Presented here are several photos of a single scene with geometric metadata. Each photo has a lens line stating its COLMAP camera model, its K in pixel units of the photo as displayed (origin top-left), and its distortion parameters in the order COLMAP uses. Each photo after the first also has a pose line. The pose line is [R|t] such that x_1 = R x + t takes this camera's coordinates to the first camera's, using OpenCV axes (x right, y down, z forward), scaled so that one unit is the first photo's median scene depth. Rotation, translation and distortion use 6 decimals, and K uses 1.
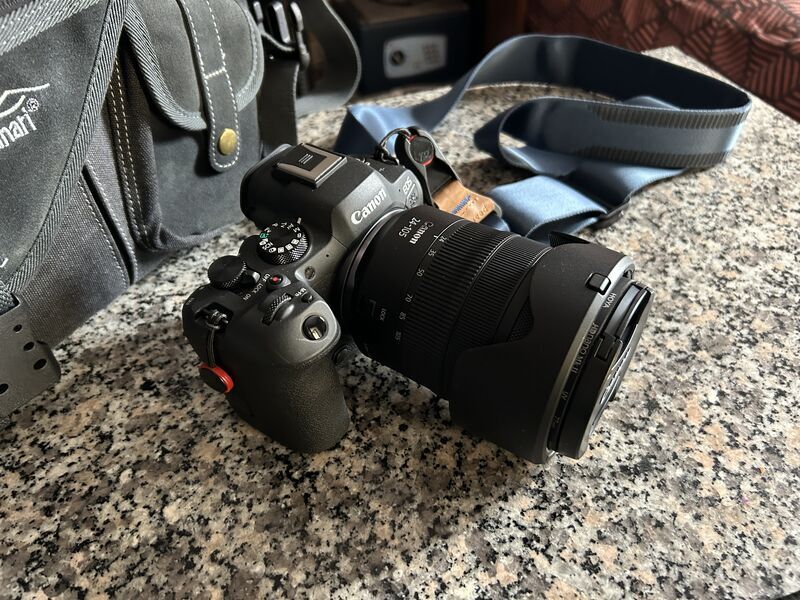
lens RADIAL K [[614.0, 0, 401.4], [0, 614.0, 303.4], [0, 0, 1]] dist [-0.005629, -0.013694]
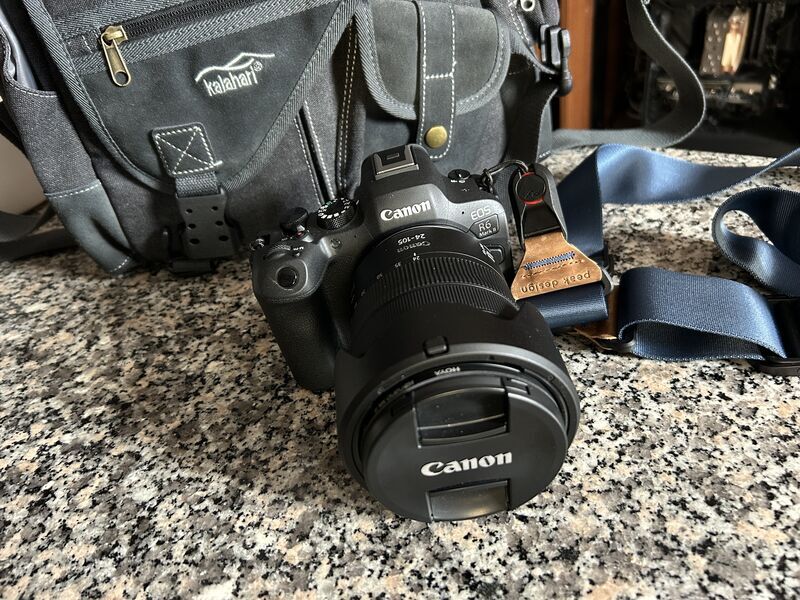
lens RADIAL K [[614.0, 0, 404.2], [0, 614.0, 299.0], [0, 0, 1]] dist [-0.005629, -0.013694]
pose [[0.644828, 0.417742, -0.640069, 0.719636], [-0.432248, 0.889960, 0.145371, -0.178748], [0.630363, 0.182929, 0.754440, 0.203786]]
